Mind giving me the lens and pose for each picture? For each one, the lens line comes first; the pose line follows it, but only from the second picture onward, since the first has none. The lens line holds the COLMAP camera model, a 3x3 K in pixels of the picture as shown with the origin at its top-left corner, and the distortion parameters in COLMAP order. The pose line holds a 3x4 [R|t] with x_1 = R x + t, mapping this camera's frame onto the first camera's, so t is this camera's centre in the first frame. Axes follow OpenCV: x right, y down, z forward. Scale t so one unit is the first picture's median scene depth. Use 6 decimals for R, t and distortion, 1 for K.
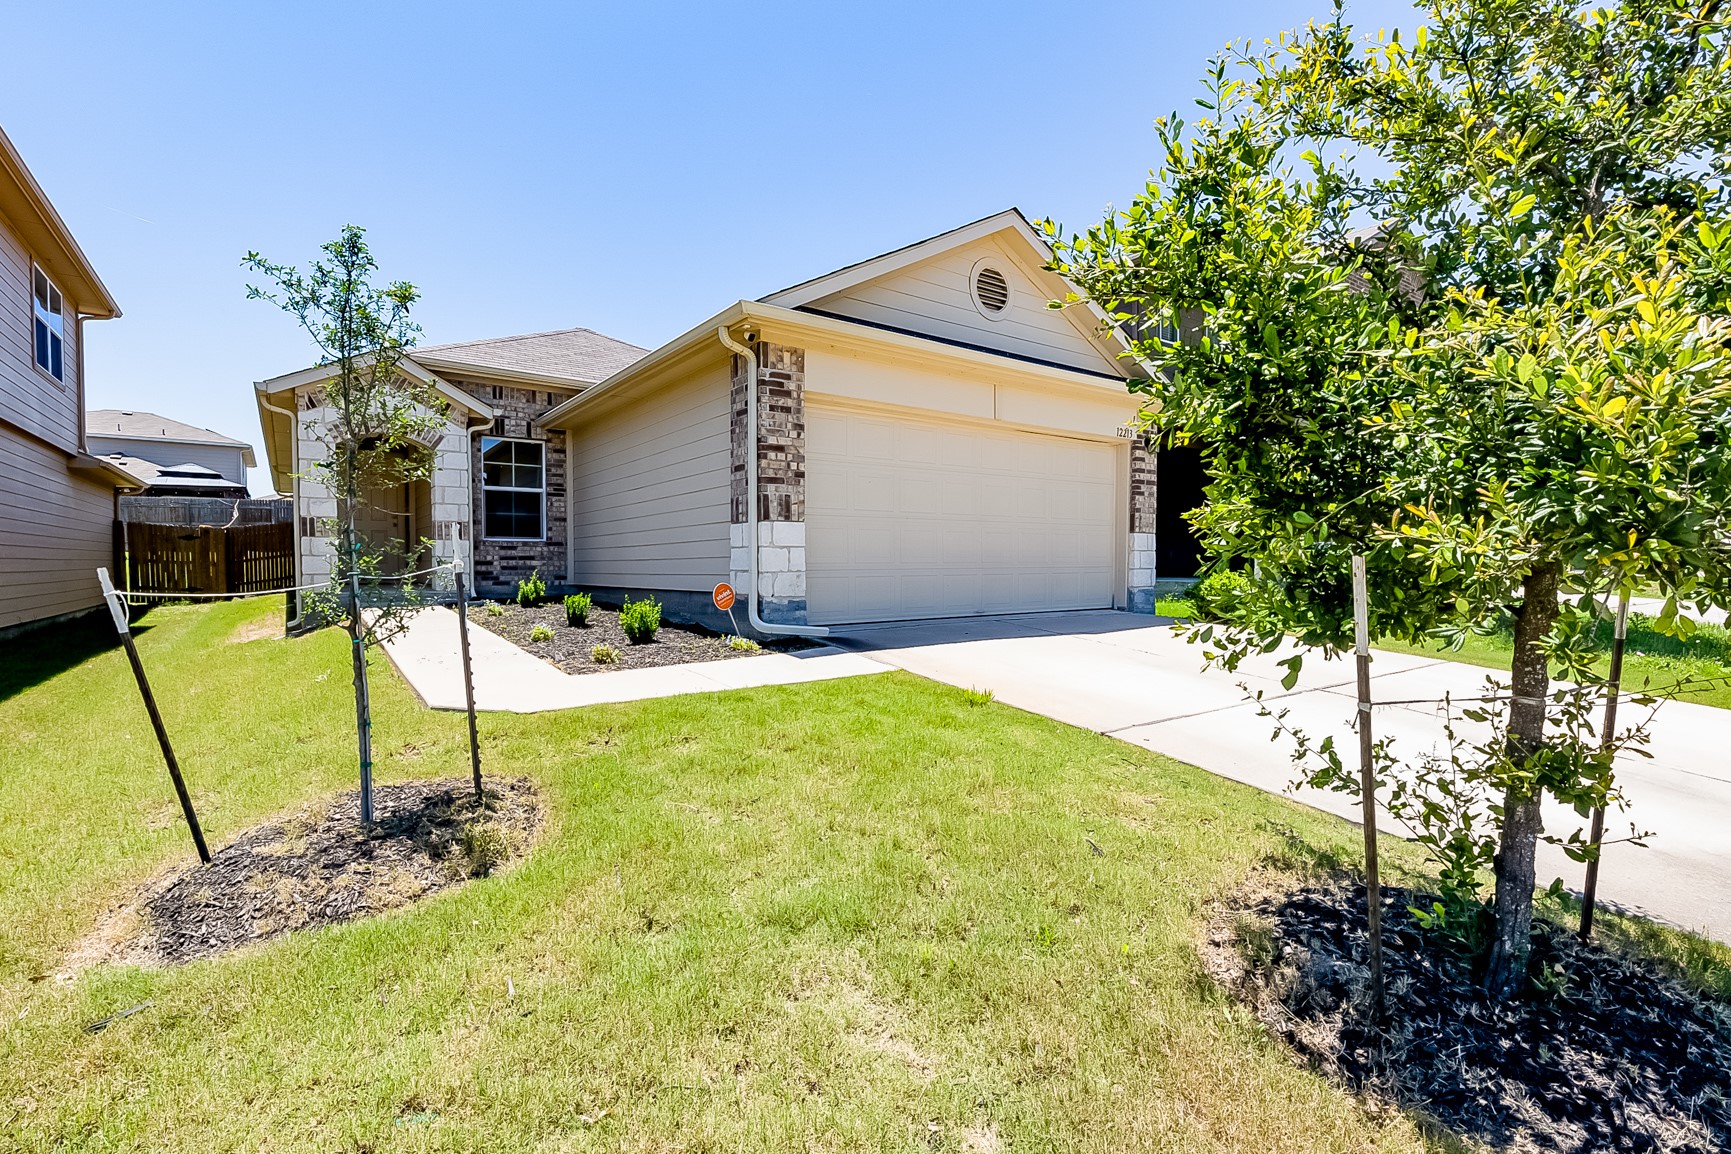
lens RADIAL K [[796.1, 0, 861.7], [0, 796.1, 580.3], [0, 0, 1]] dist [0.008059, -0.000486]
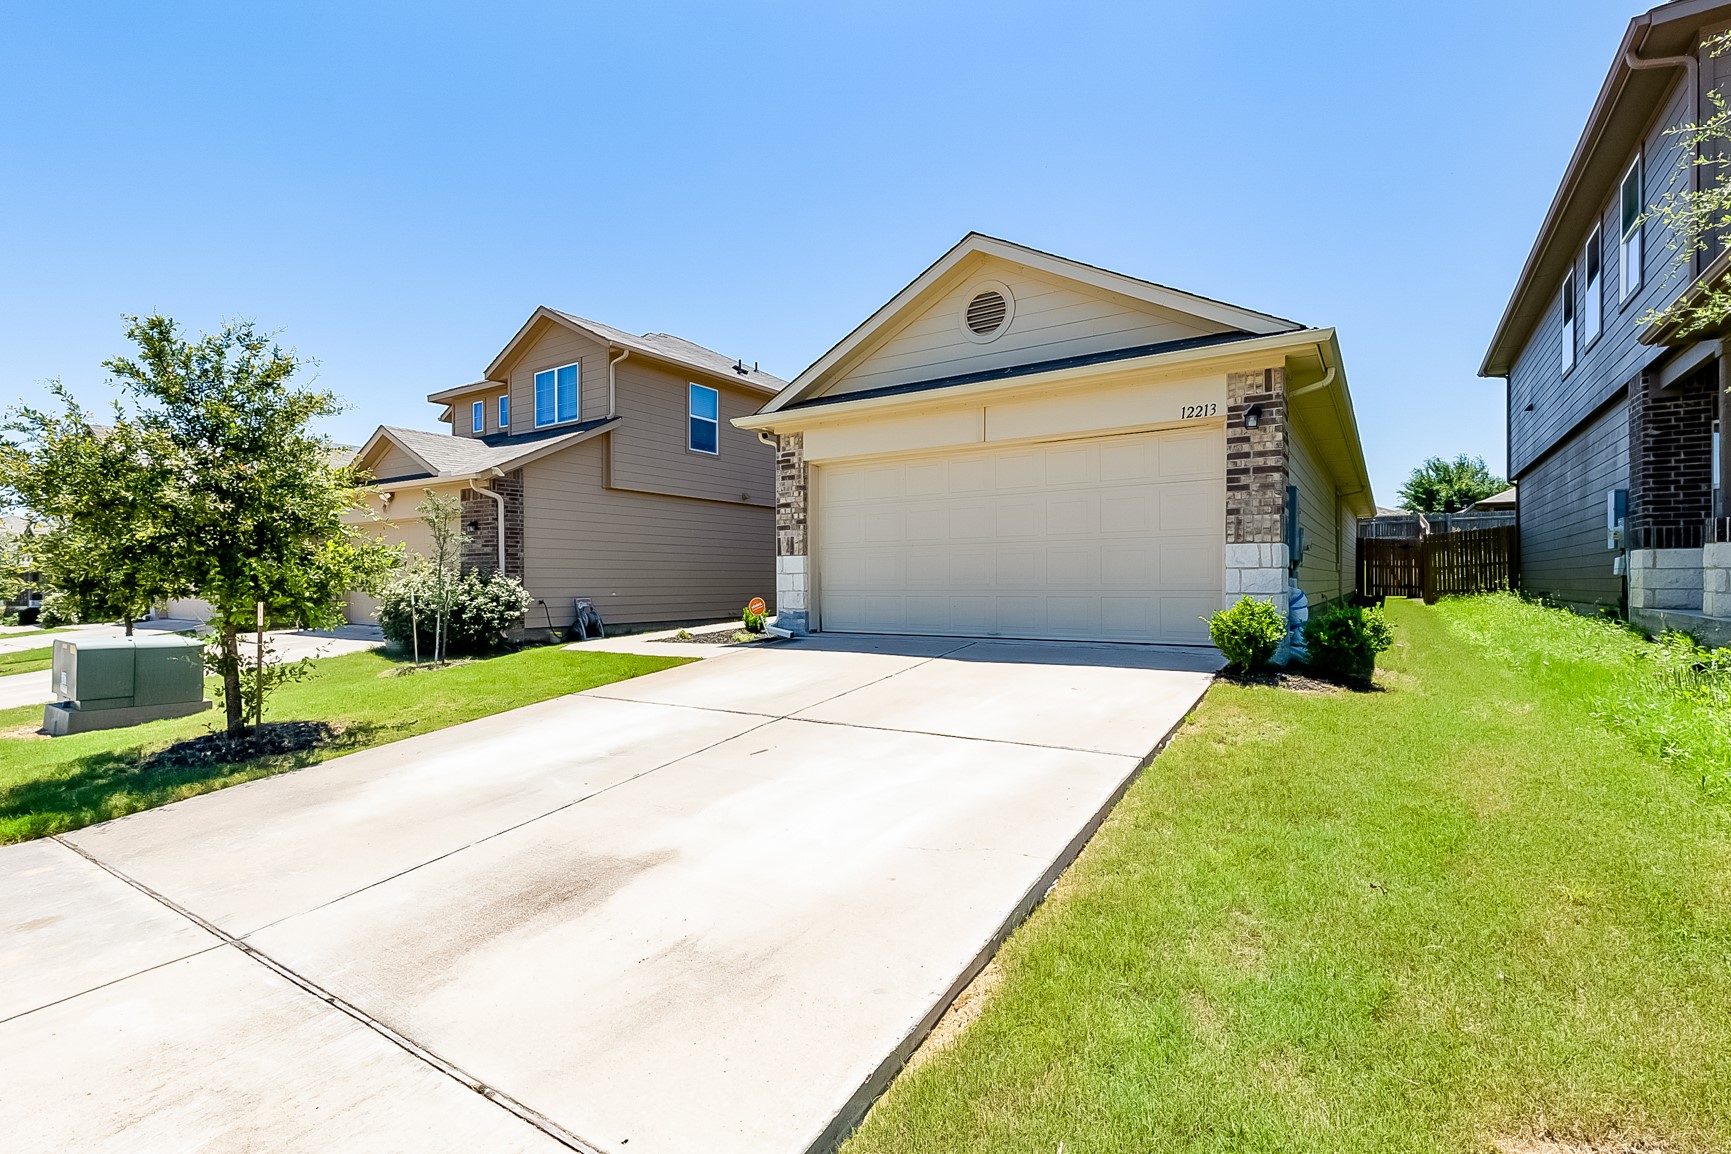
lens RADIAL K [[796.1, 0, 861.7], [0, 796.1, 580.3], [0, 0, 1]] dist [0.008059, -0.000486]
pose [[0.346063, -0.000728, -0.938211, 1.265079], [-0.017708, 0.999816, -0.007308, -0.021479], [0.938044, 0.019143, 0.345986, 0.617391]]
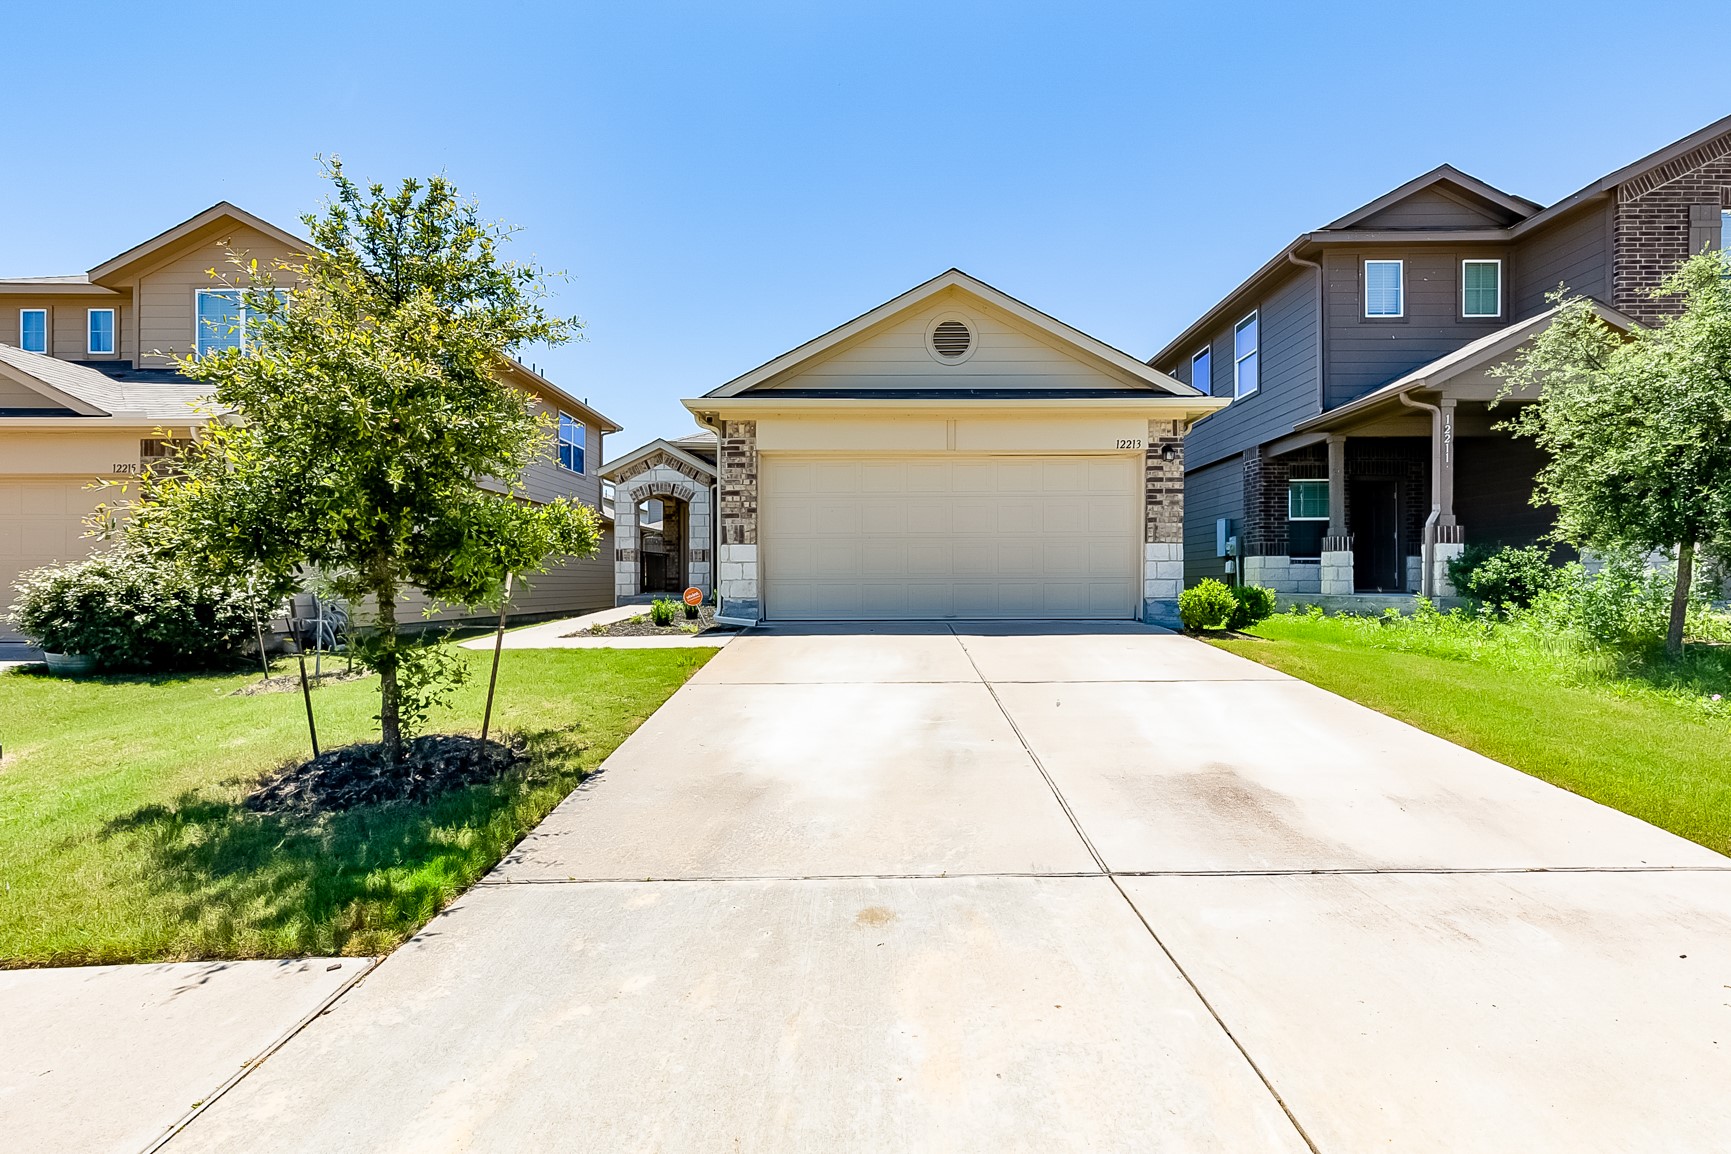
lens RADIAL K [[796.1, 0, 861.7], [0, 796.1, 580.3], [0, 0, 1]] dist [0.008059, -0.000486]
pose [[0.804563, -0.004300, -0.593852, 0.899834], [-0.012745, 0.999618, -0.024505, 0.021165], [0.593731, 0.027285, 0.804201, -0.002770]]
